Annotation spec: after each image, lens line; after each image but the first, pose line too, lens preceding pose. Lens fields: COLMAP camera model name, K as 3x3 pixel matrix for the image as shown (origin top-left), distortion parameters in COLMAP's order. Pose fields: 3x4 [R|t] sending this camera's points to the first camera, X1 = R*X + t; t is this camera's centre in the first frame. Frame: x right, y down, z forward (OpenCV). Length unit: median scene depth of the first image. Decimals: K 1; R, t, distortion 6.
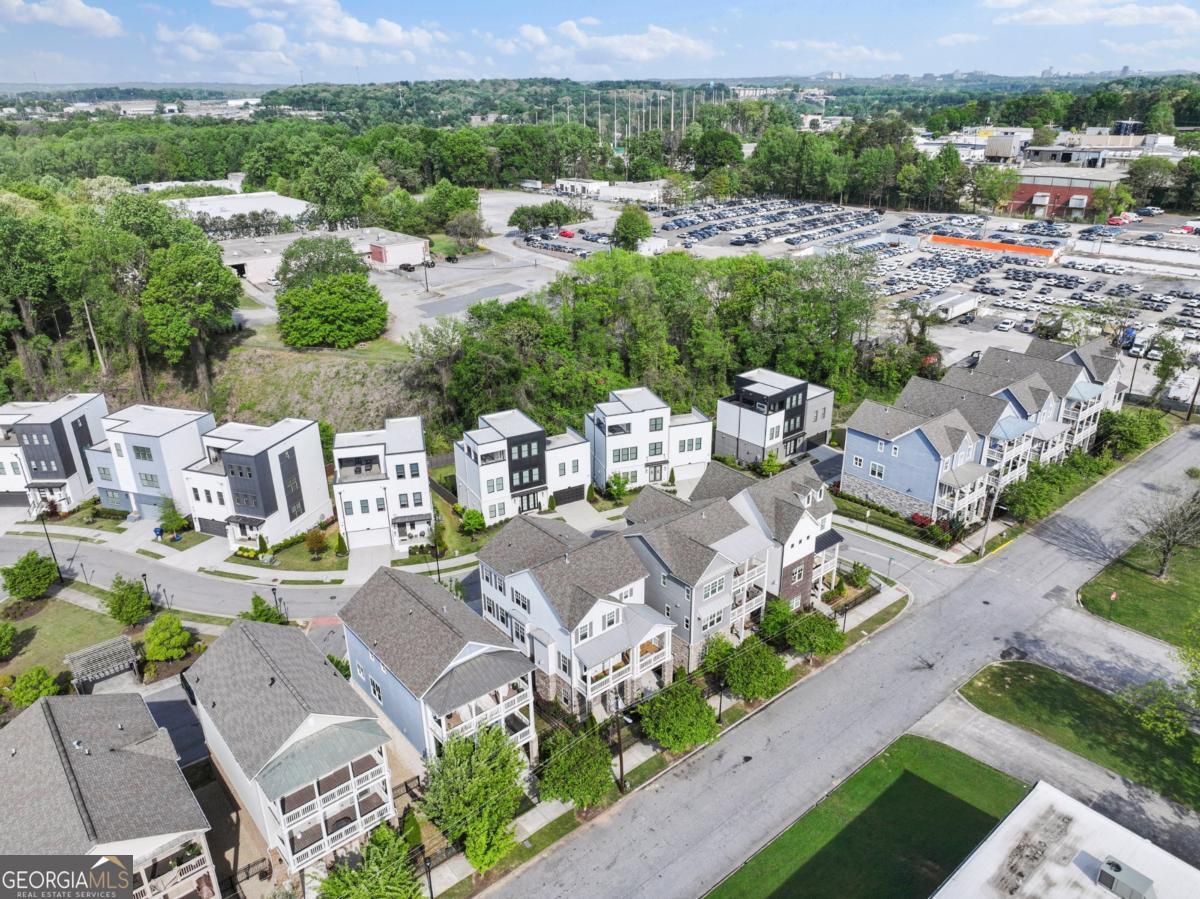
lens RADIAL K [[841.2, 0, 603.7], [0, 841.2, 454.7], [0, 0, 1]] dist [-0.000843, 0.019921]
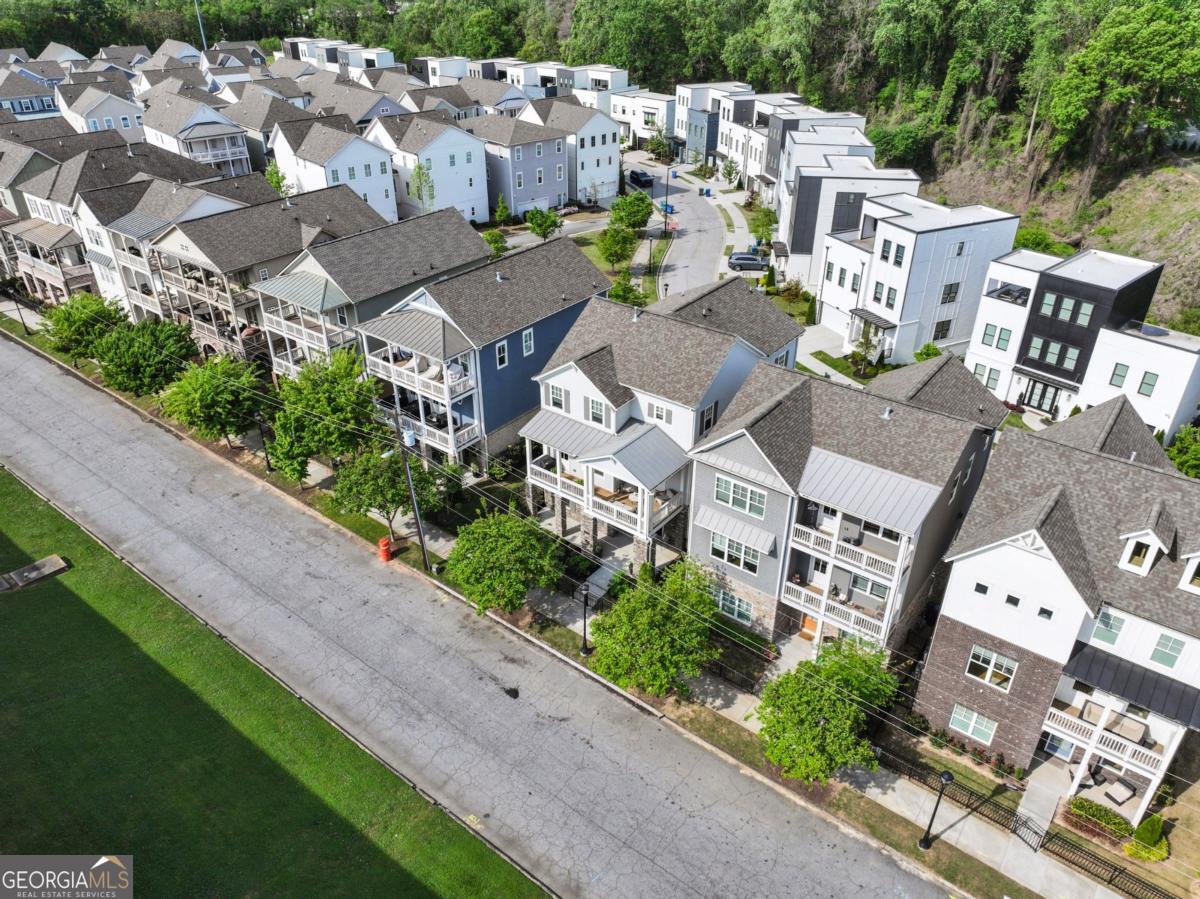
lens RADIAL K [[841.2, 0, 603.3], [0, 841.2, 449.7], [0, 0, 1]] dist [-0.000843, 0.019921]
pose [[0.215794, 0.512761, -0.830969, 0.377627], [-0.398094, 0.823281, 0.404636, -0.033195], [0.891602, 0.243486, 0.381786, 0.496852]]
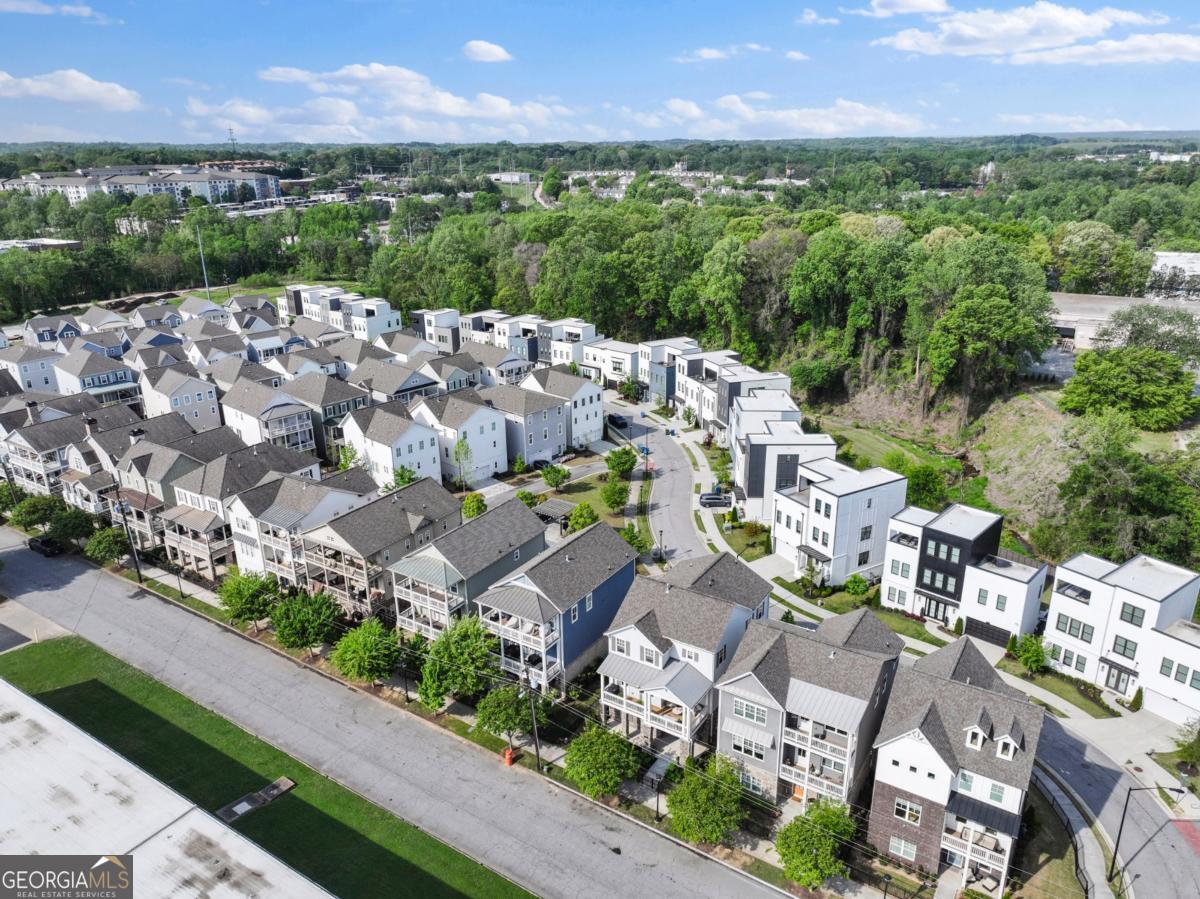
lens RADIAL K [[841.2, 0, 603.1], [0, 841.2, 448.1], [0, 0, 1]] dist [-0.000843, 0.019921]
pose [[0.294099, 0.331705, -0.896369, 0.545249], [-0.376925, 0.902088, 0.210152, -0.150667], [0.878313, 0.276059, 0.390331, 0.312371]]
